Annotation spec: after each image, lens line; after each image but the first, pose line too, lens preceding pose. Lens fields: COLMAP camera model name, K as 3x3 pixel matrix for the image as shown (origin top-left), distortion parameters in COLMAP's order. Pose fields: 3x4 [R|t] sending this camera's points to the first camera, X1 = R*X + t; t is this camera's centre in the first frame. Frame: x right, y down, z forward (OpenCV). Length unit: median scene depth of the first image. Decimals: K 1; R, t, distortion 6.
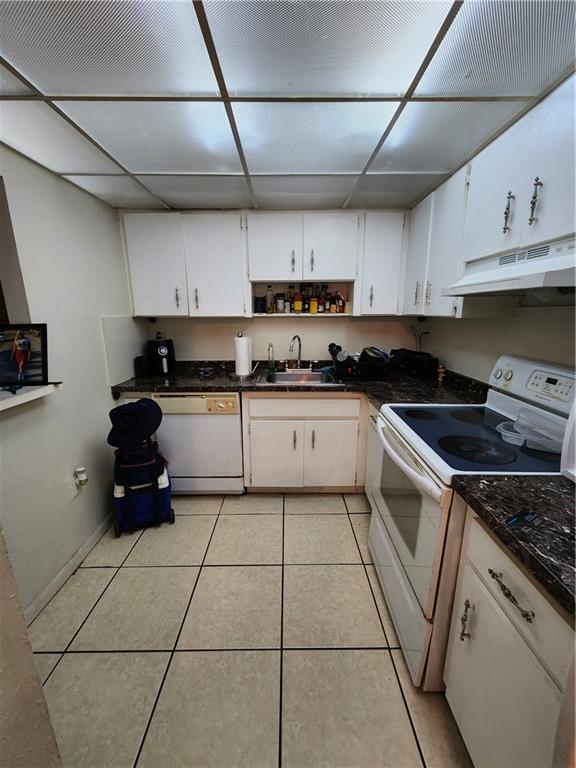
lens RADIAL K [[314.7, 0, 291.5], [0, 314.7, 385.8], [0, 0, 1]] dist [-0.000478, -0.000332]
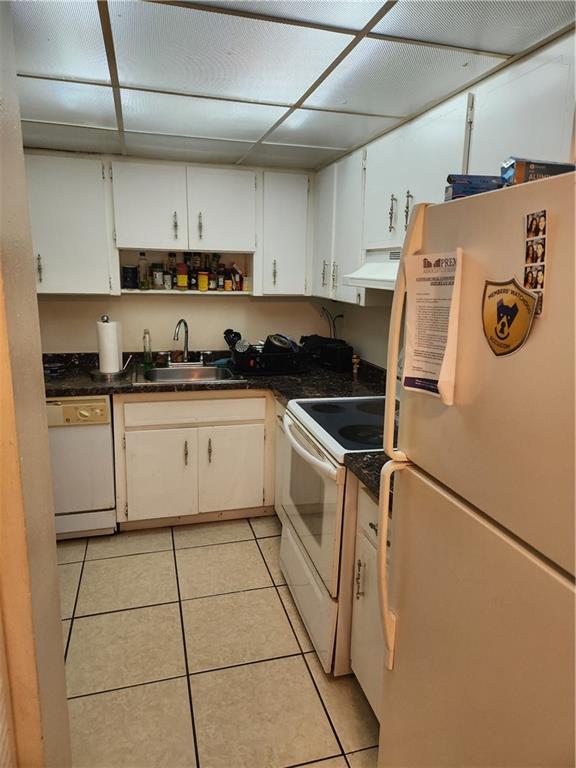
lens RADIAL K [[510.3, 0, 288.0], [0, 510.3, 384.0], [0, 0, 1]] dist [0.051372, -0.001009]
pose [[0.967386, -0.033362, 0.251099, -0.060868], [0.035132, 0.999379, -0.002570, 0.012366], [-0.250858, 0.011308, 0.967958, -0.317993]]
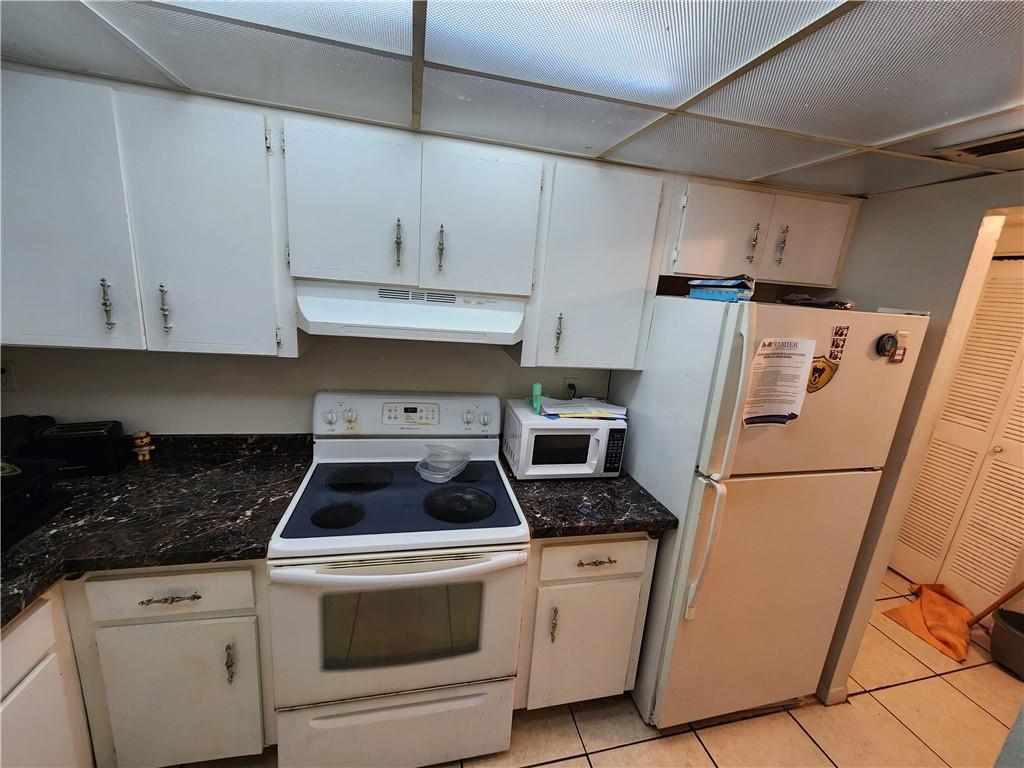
lens RADIAL K [[419.6, 0, 512.0], [0, 419.6, 384.0], [0, 0, 1]] dist [-0.000478, -0.000332]
pose [[-0.217171, -0.246691, 0.944447, -0.286698], [0.144645, 0.948724, 0.281069, -0.244841], [-0.965357, 0.197650, -0.170353, 0.514342]]
